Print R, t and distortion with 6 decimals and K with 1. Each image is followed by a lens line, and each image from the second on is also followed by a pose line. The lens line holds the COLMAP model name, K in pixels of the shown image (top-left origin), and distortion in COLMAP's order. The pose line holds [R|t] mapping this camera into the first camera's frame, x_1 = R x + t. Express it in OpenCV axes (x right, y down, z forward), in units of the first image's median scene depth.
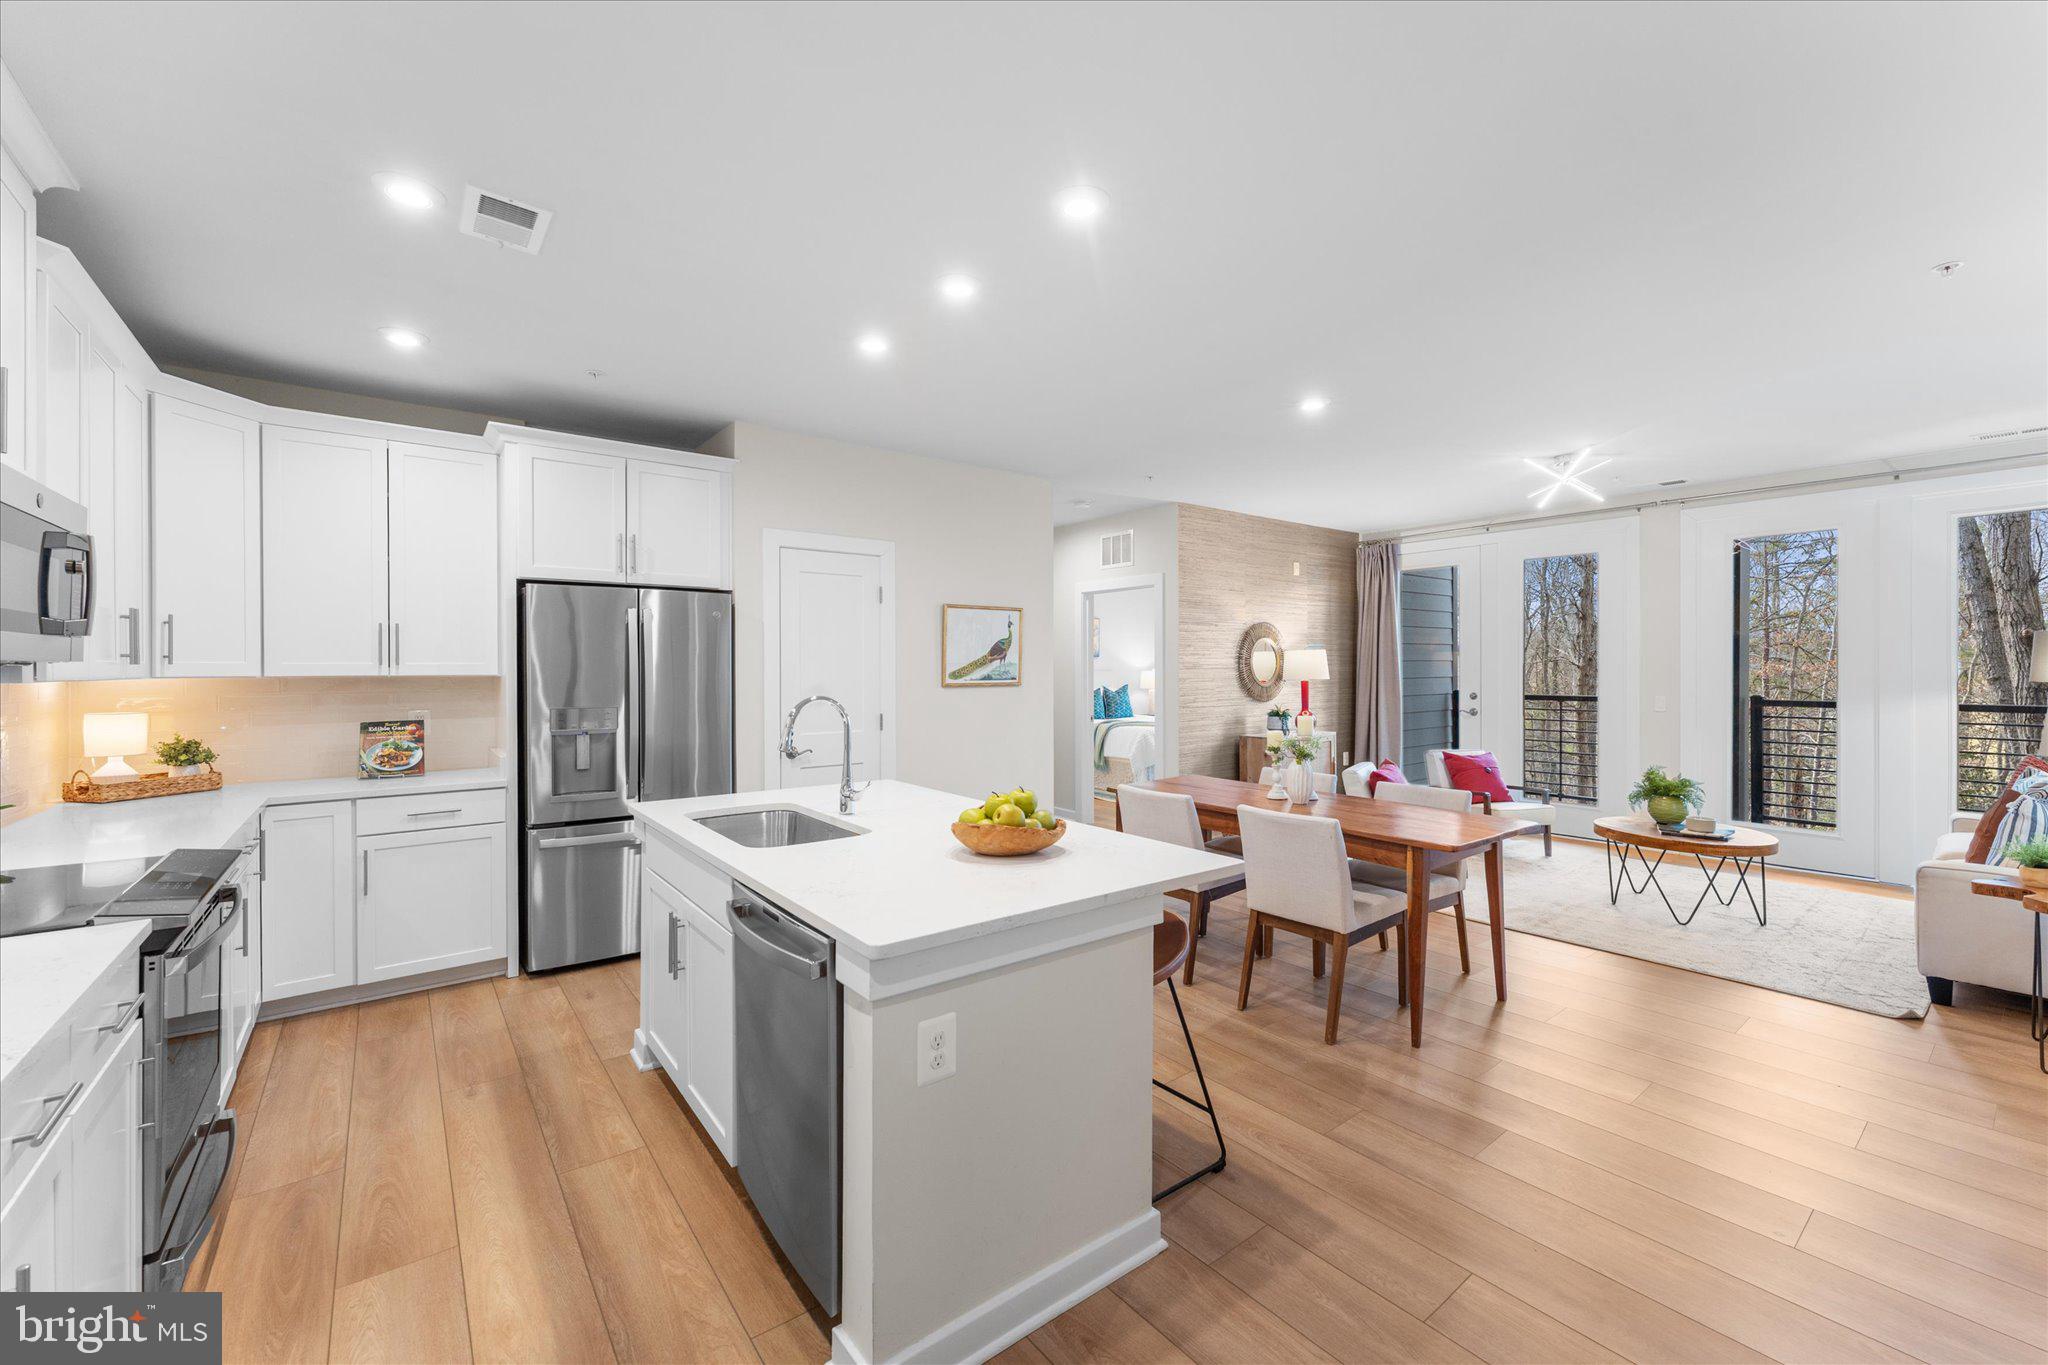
lens RADIAL K [[814.3, 0, 1024.0], [0, 814.3, 682.5], [0, 0, 1]] dist [0.000753, 0.000086]
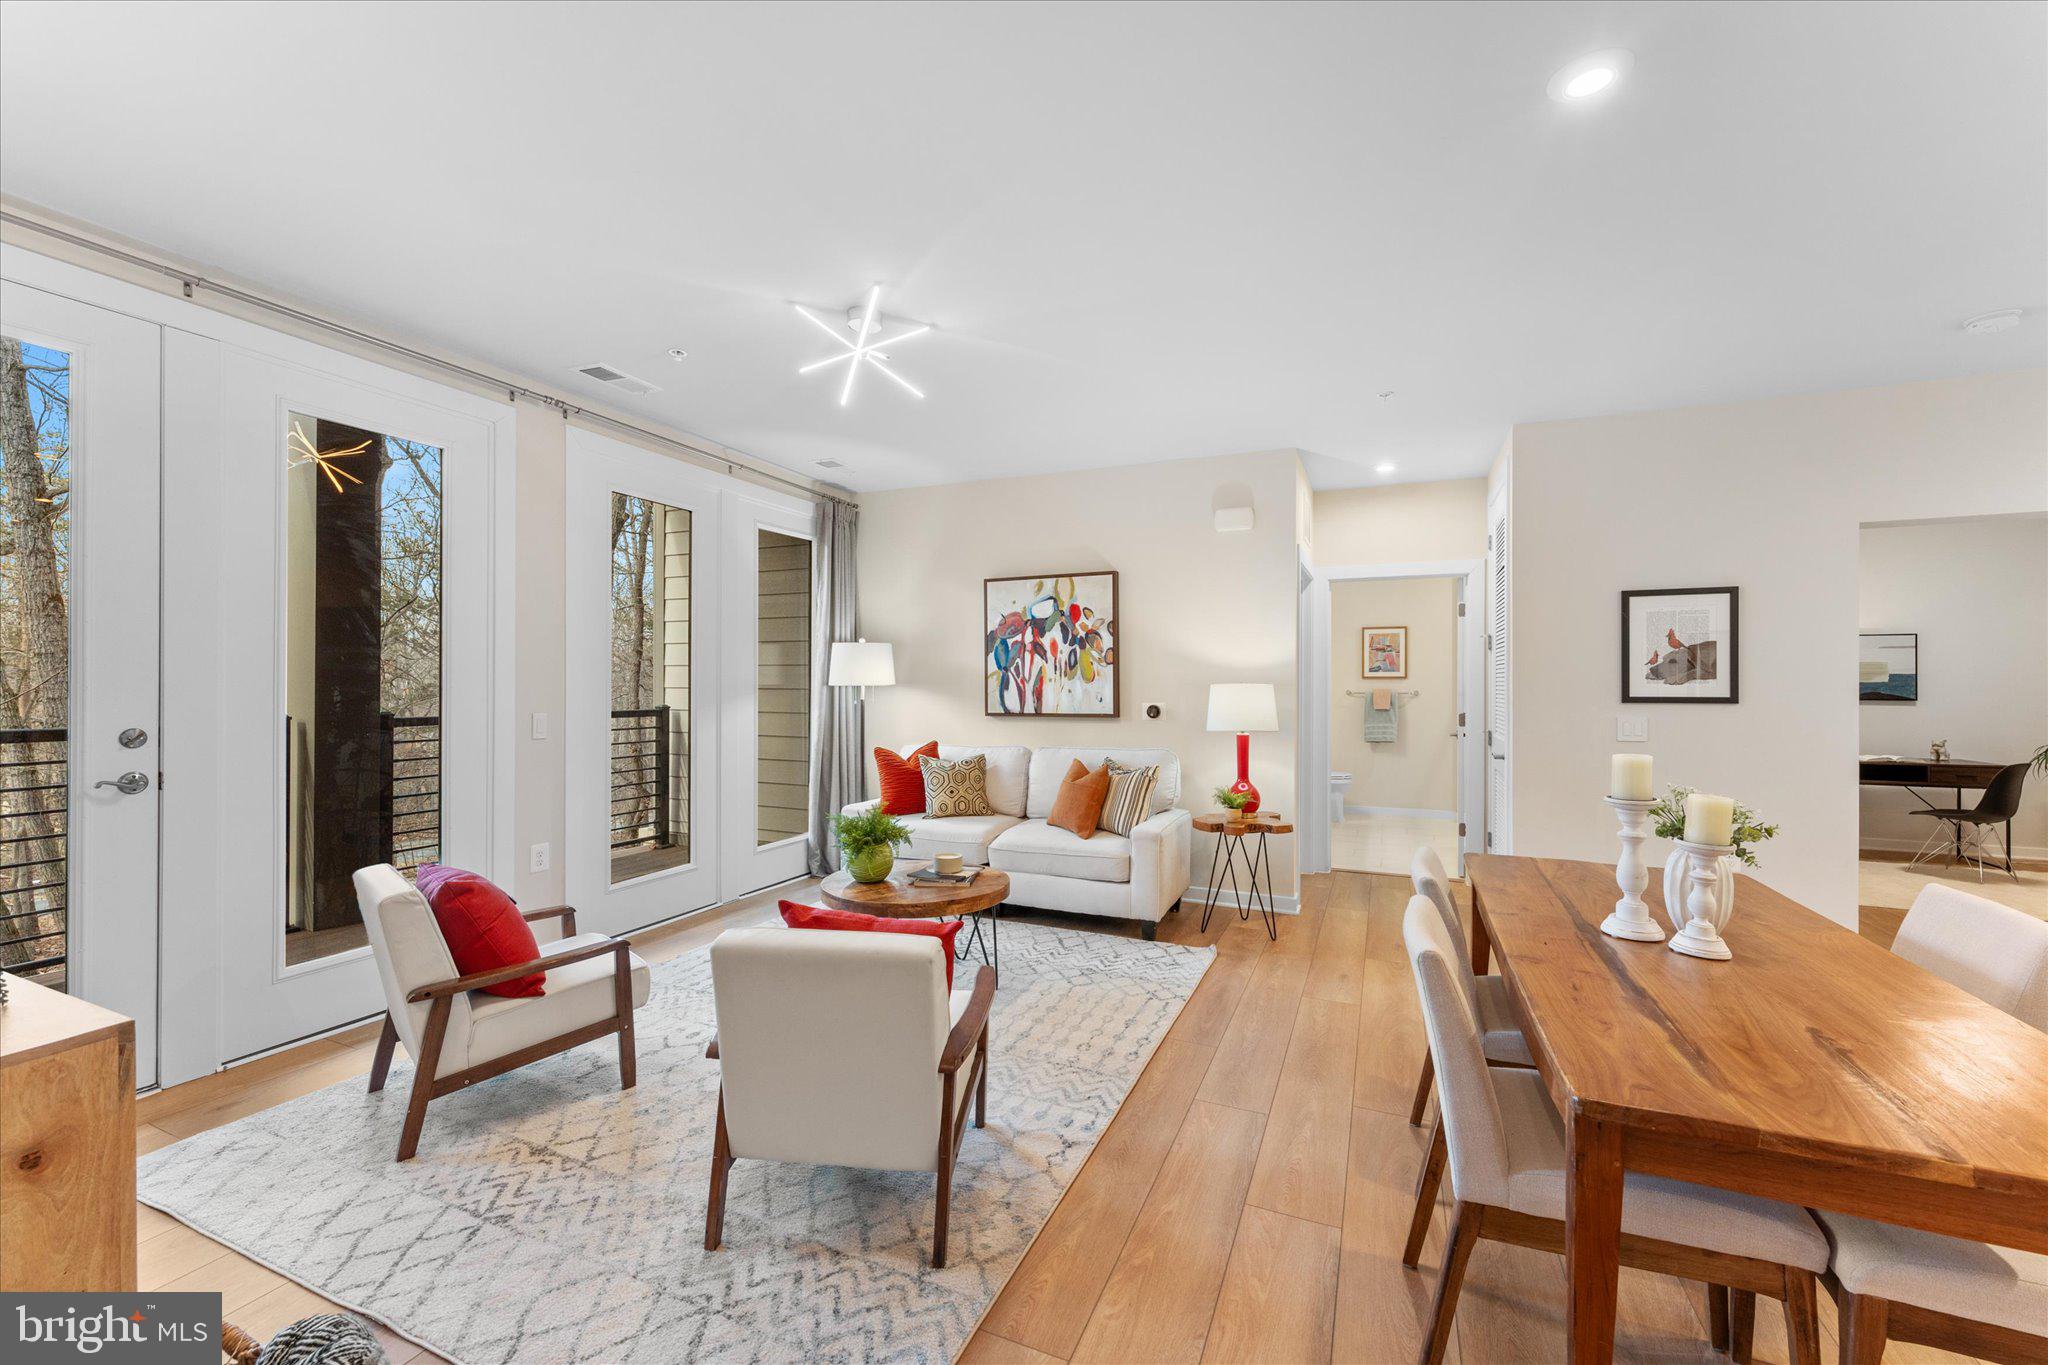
lens RADIAL K [[814.3, 0, 1024.0], [0, 814.3, 682.5], [0, 0, 1]] dist [0.000753, 0.000086]
pose [[-0.471613, -0.003259, 0.881800, 0.123209], [0.005409, 0.999964, 0.006589, -0.017460], [-0.881789, 0.007877, -0.471578, 1.847149]]
